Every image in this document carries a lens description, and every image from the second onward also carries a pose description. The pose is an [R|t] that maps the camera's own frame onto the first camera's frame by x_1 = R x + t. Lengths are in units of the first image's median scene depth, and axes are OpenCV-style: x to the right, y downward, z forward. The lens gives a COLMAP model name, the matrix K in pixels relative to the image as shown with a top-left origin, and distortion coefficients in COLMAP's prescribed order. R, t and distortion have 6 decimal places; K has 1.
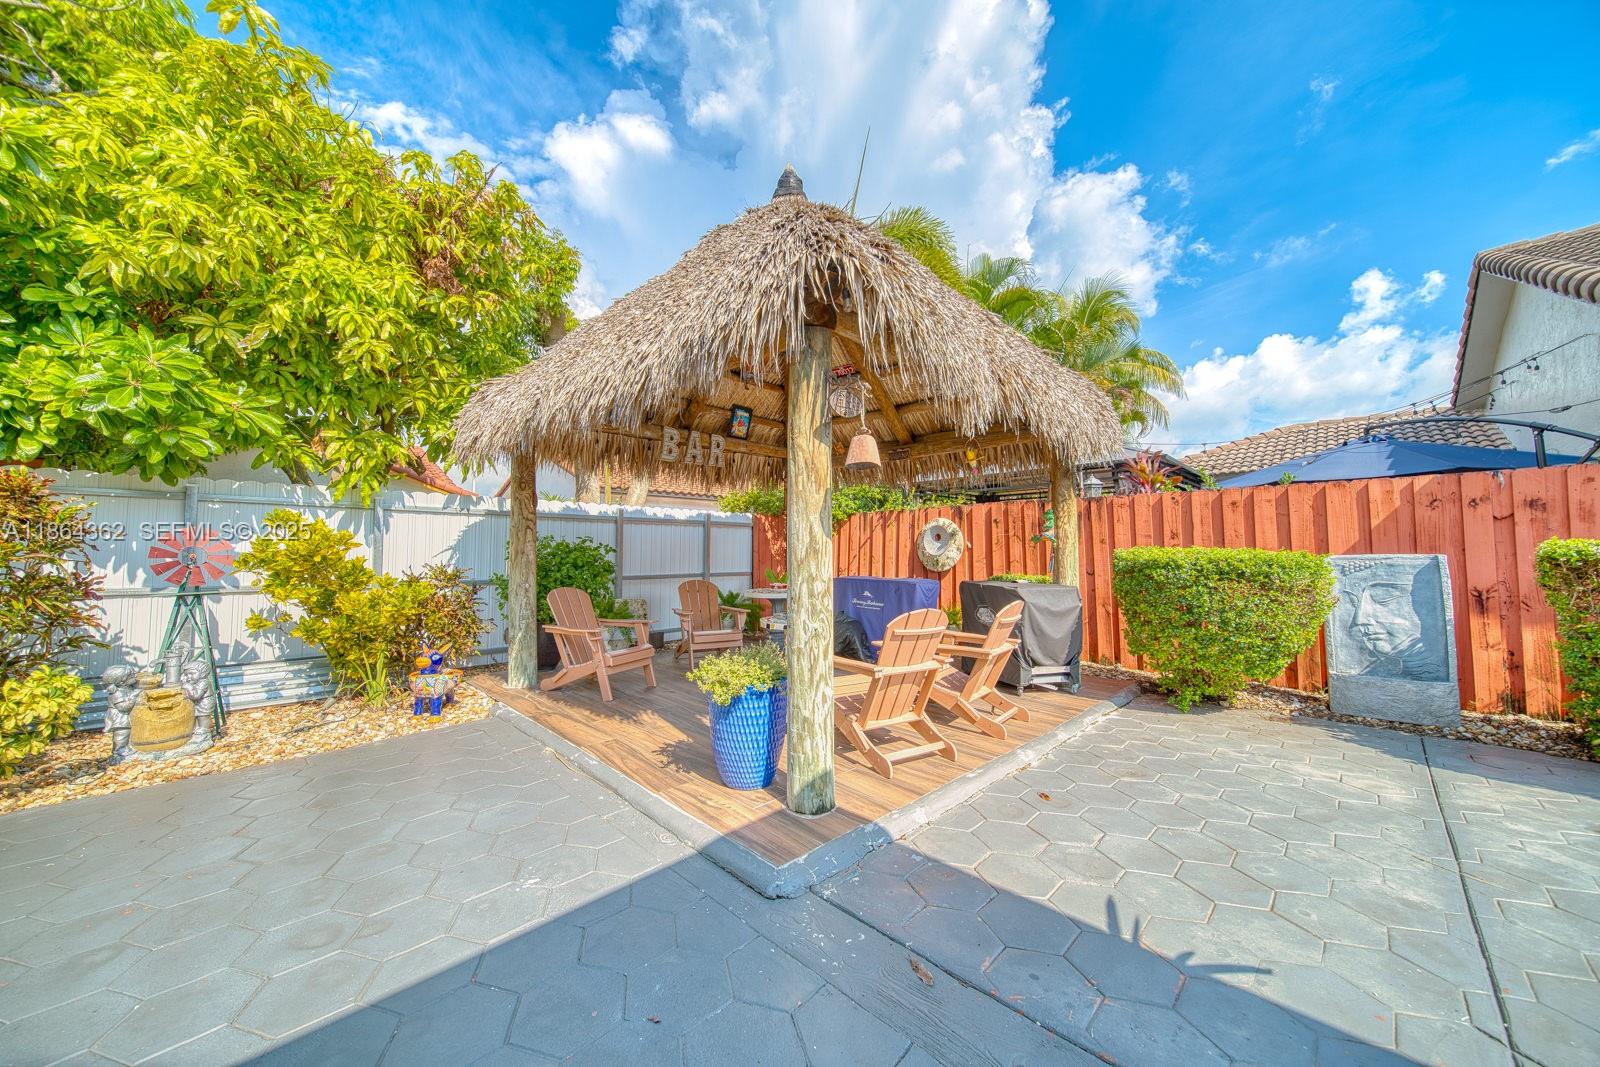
lens RADIAL K [[559.3, 0, 802.4], [0, 559.3, 530.3], [0, 0, 1]] dist [-0.006193, -0.000787]
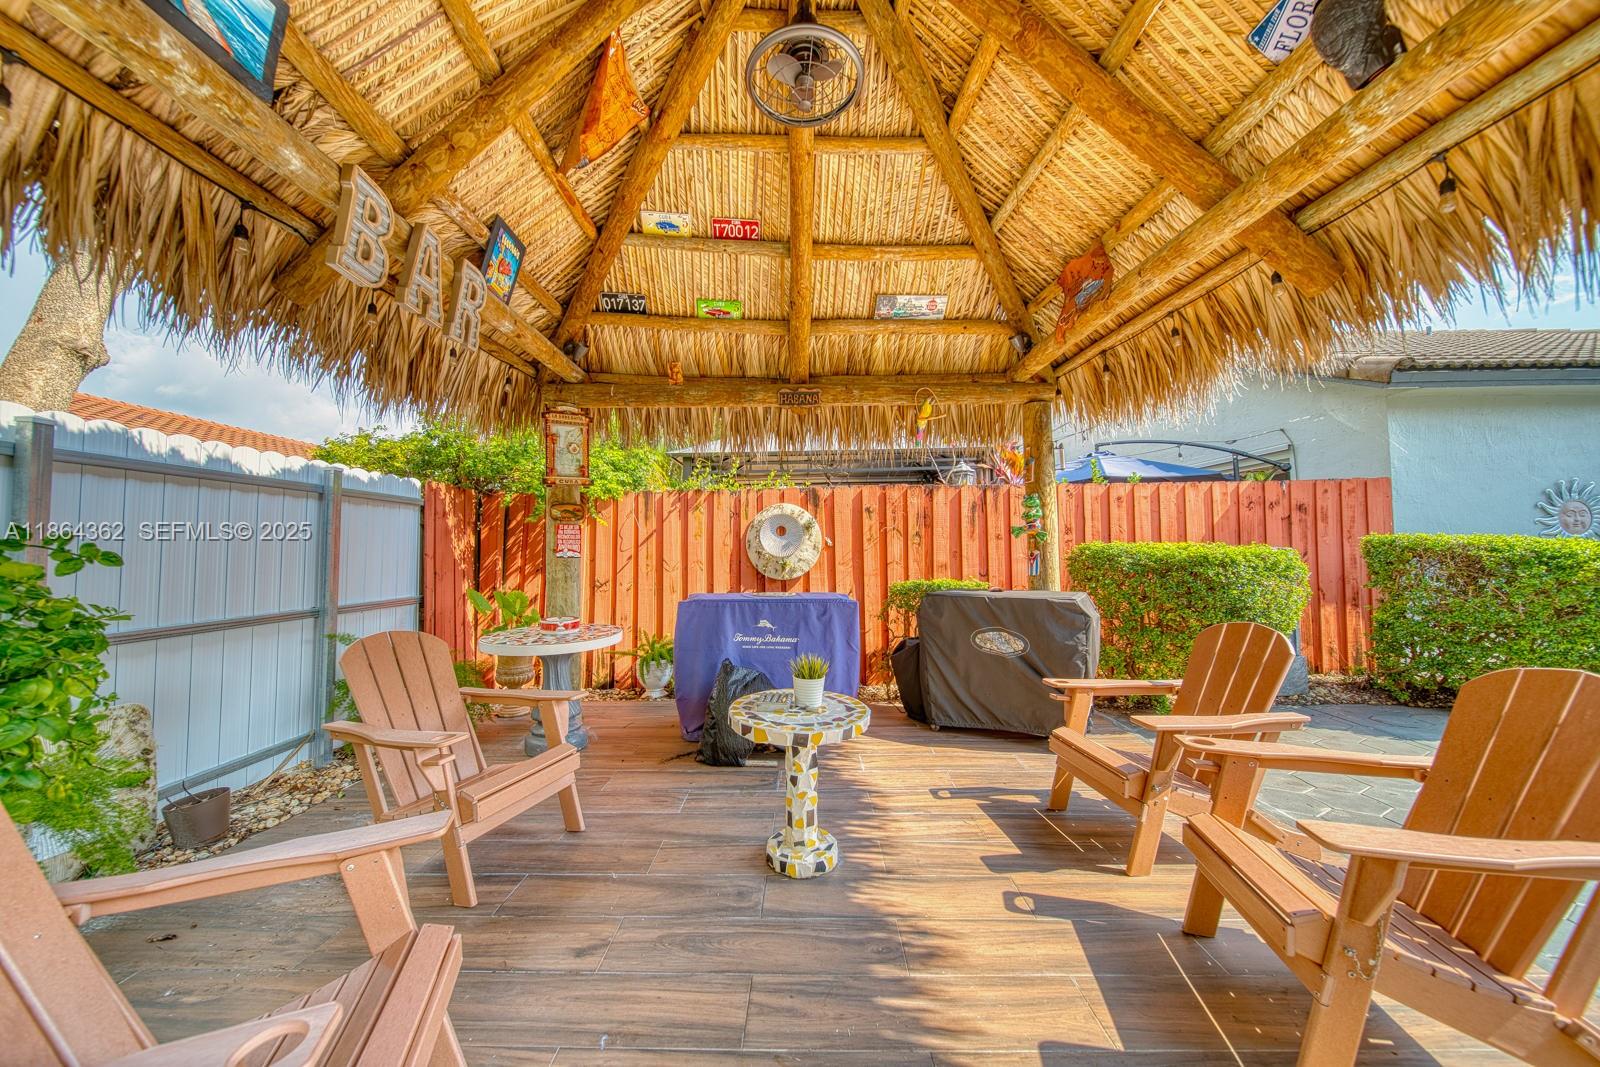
lens RADIAL K [[559.3, 0, 799.6], [0, 559.3, 528.6], [0, 0, 1]] dist [-0.006193, -0.000787]
pose [[0.709044, 0.017766, 0.704941, -0.240787], [-0.013120, 0.999842, -0.012001, 0.018067], [-0.705042, -0.000740, 0.709165, 0.498340]]
